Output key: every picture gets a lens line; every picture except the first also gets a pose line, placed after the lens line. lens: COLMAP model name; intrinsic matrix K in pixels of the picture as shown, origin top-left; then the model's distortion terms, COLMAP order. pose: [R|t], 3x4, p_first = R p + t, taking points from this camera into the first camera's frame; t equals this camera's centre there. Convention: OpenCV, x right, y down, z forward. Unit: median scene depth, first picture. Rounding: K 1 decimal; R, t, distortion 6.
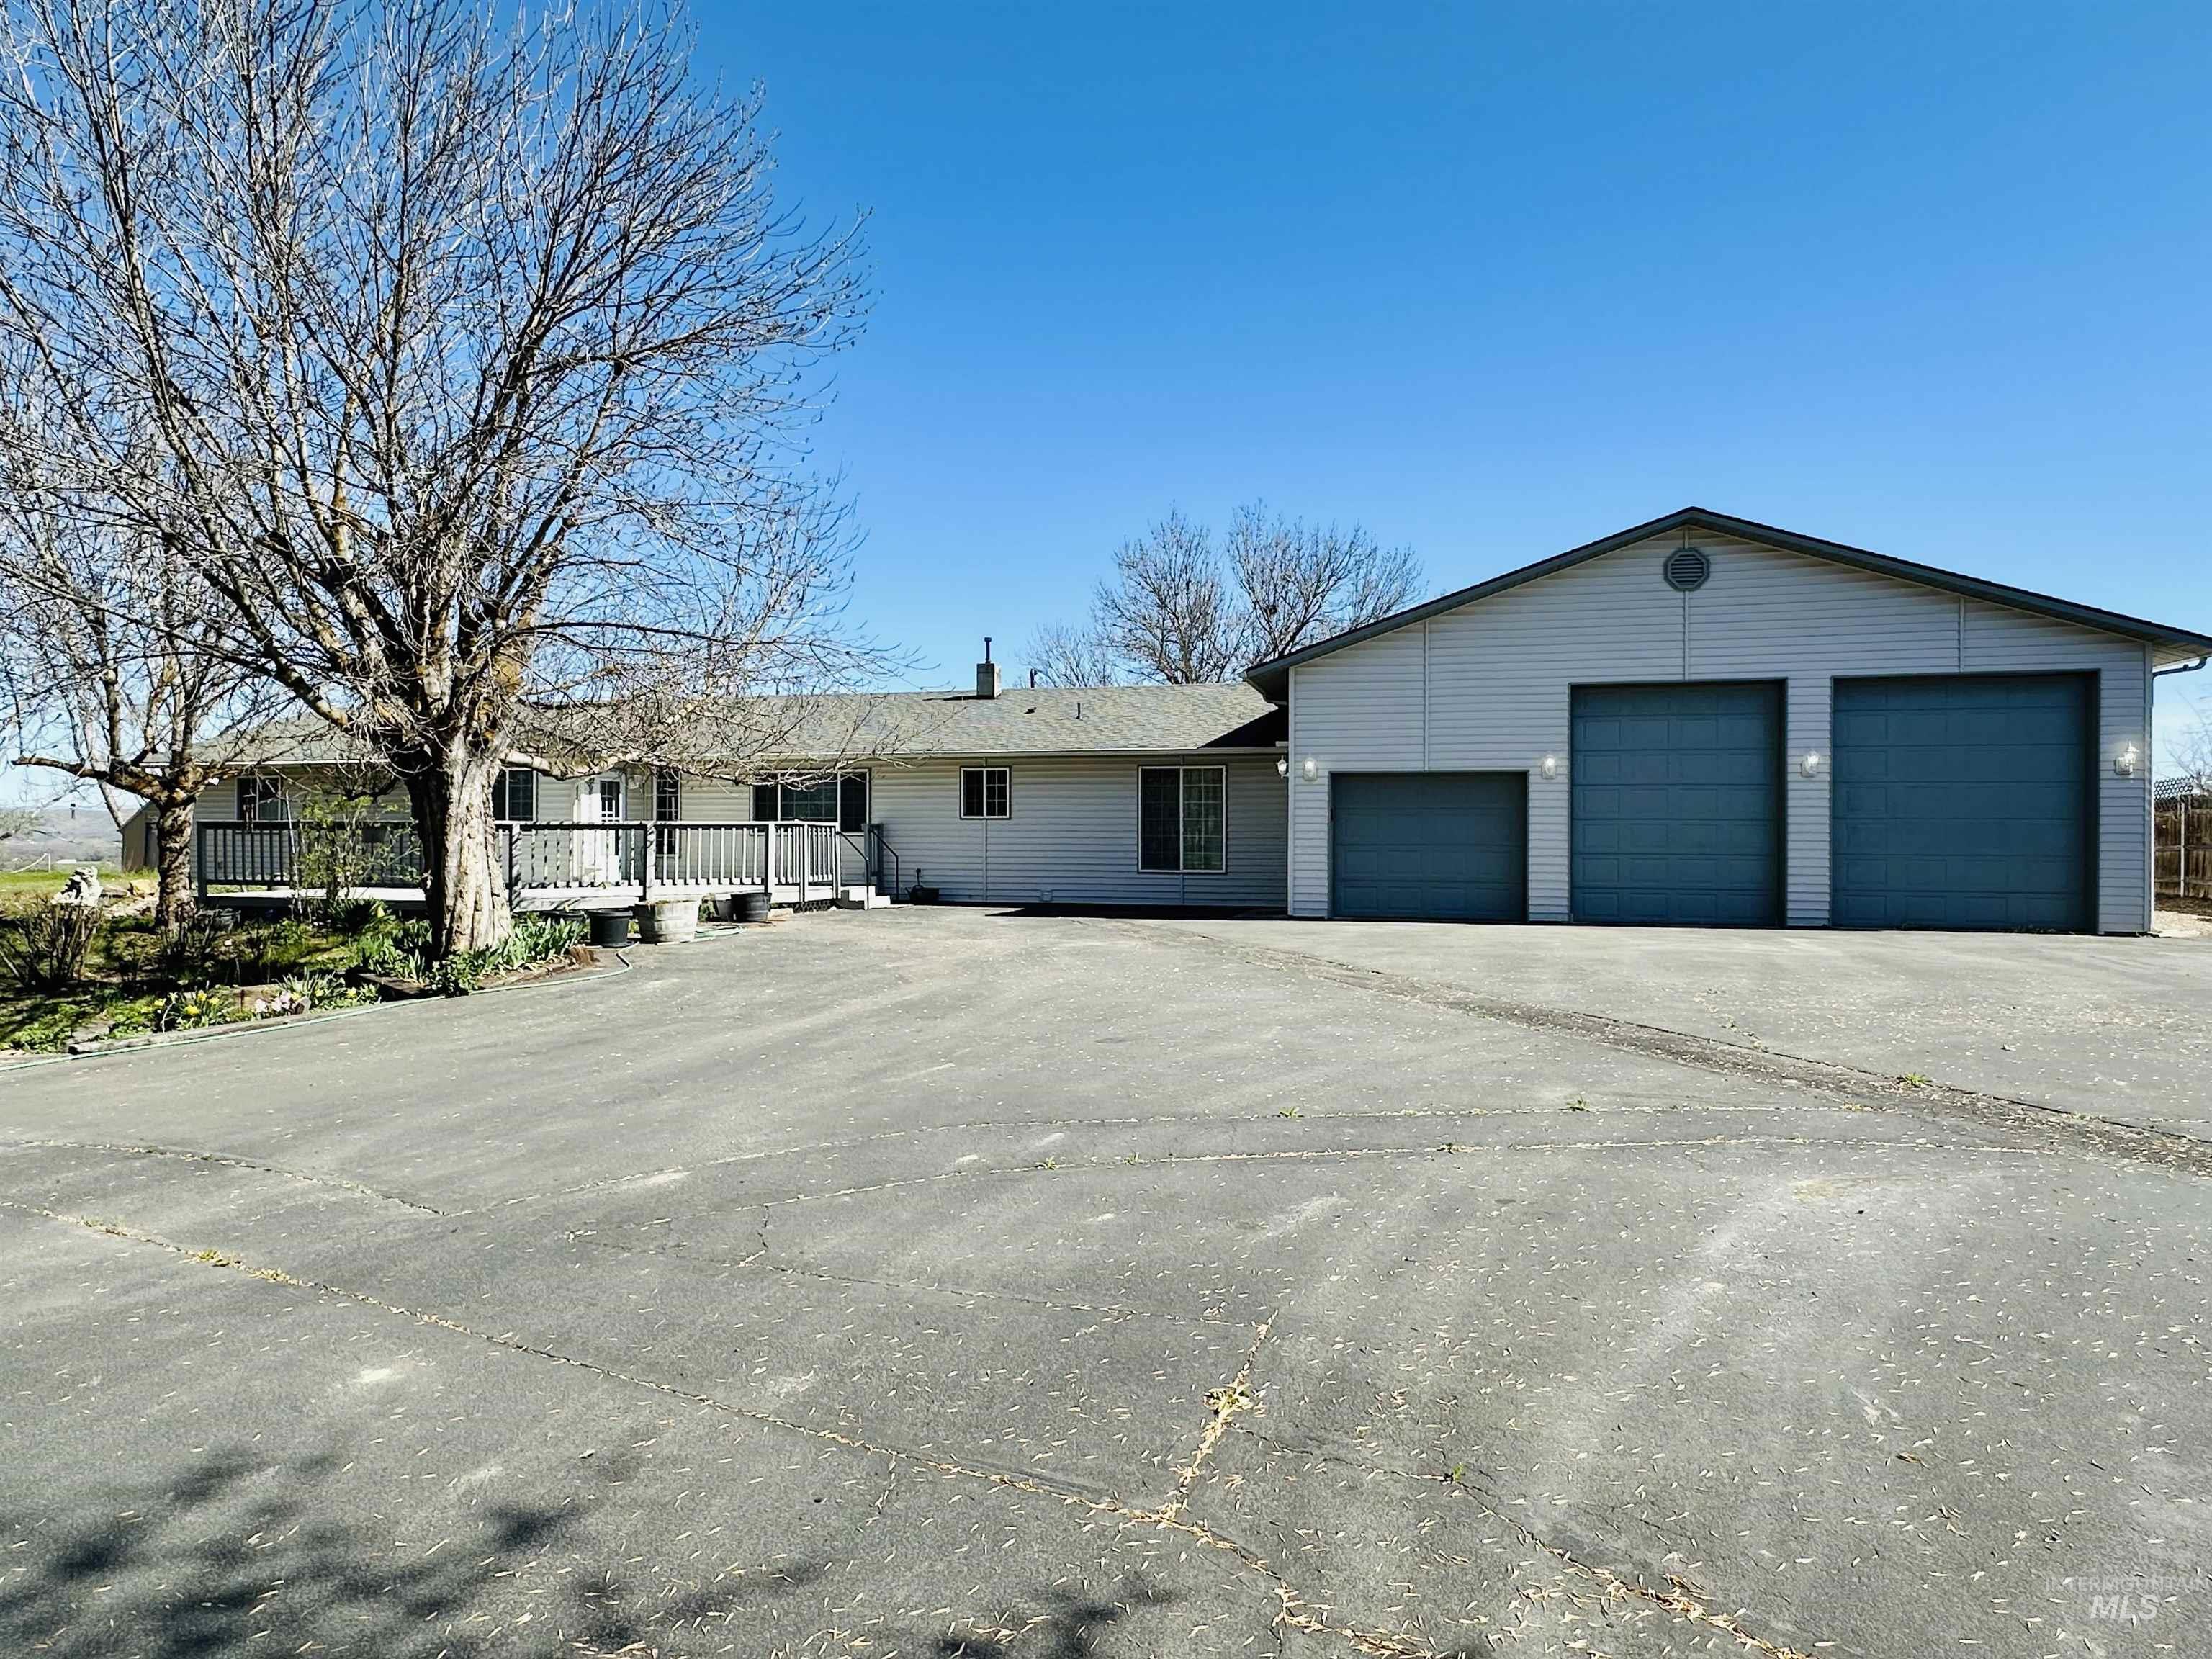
lens RADIAL K [[1293.6, 0, 1106.0], [0, 1293.6, 838.7], [0, 0, 1]] dist [0.001768, -0.000815]
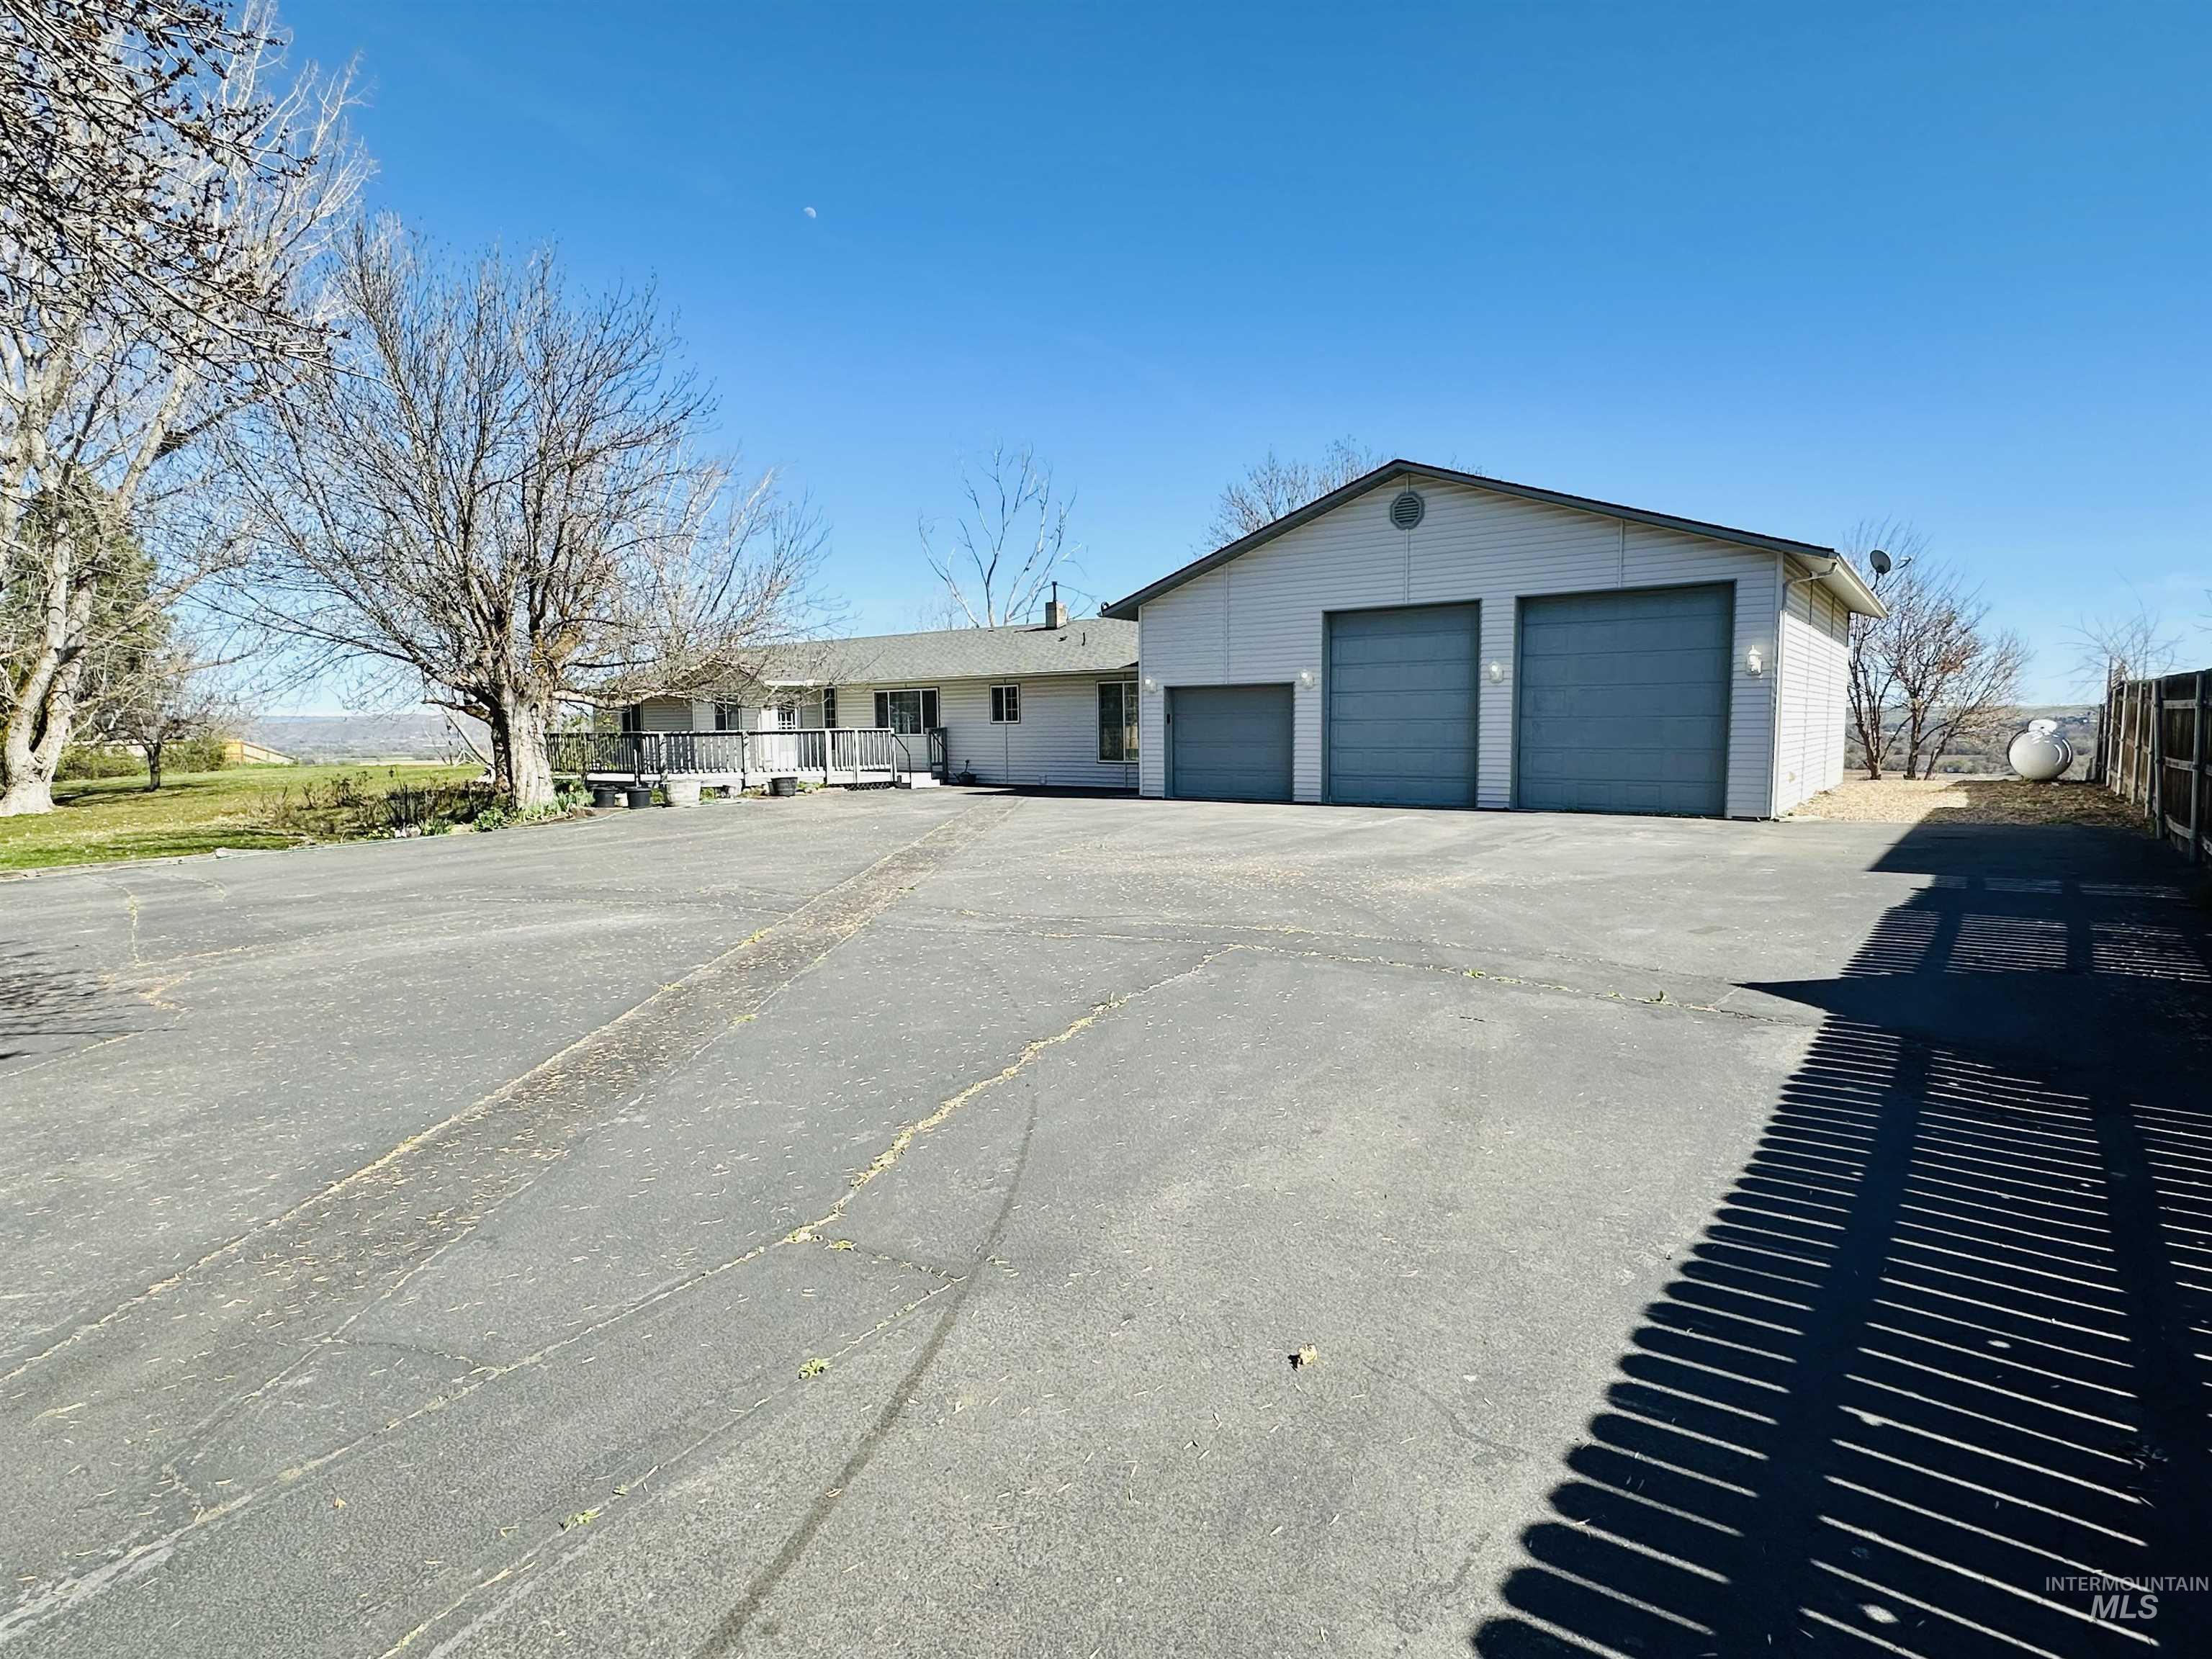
lens RADIAL K [[1164.9, 0, 1106.5], [0, 1164.9, 828.9], [0, 0, 1]] dist [-0.022177, 0.000226]
pose [[0.924093, 0.021034, -0.381588, 0.586569], [0.012009, 0.996393, 0.084006, -0.007606], [0.381979, -0.082212, 0.920507, -0.116332]]
